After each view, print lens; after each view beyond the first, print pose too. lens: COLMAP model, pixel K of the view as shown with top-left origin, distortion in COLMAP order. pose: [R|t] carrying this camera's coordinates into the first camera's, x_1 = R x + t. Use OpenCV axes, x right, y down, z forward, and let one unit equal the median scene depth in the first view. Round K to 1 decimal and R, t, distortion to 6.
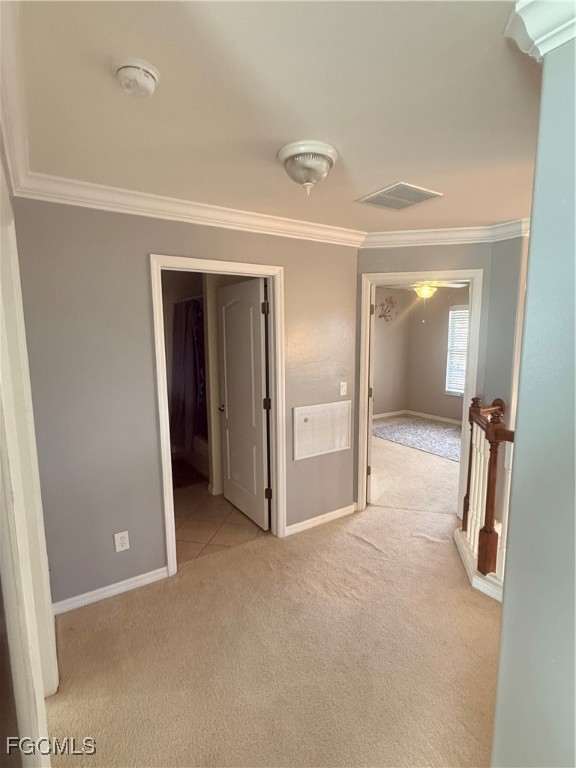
lens RADIAL K [[381.5, 0, 288.0], [0, 381.5, 384.0], [0, 0, 1]] dist [0.001860, 0.000157]
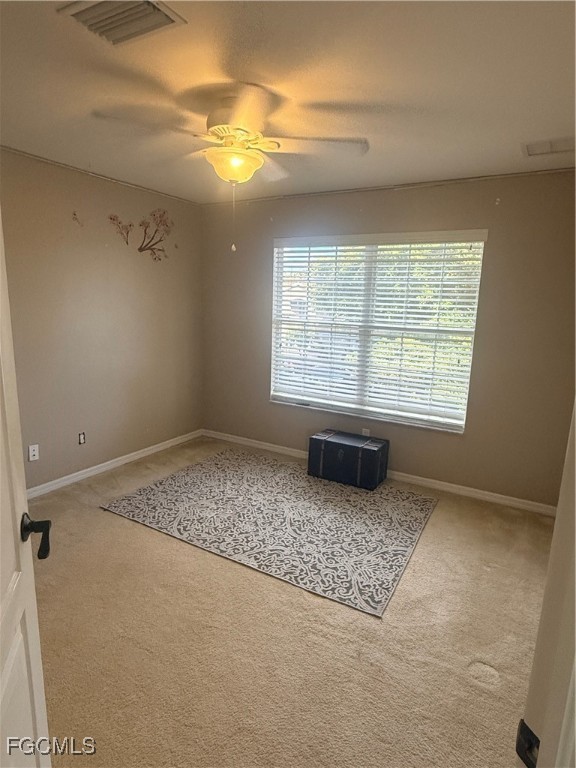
lens RADIAL K [[442.4, 0, 288.0], [0, 442.4, 384.0], [0, 0, 1]] dist [-0.000099, -0.000053]
pose [[0.883513, -0.053509, 0.465341, 0.142086], [0.025085, 0.997433, 0.067068, -0.041956], [-0.467735, -0.047582, 0.882587, 0.432187]]
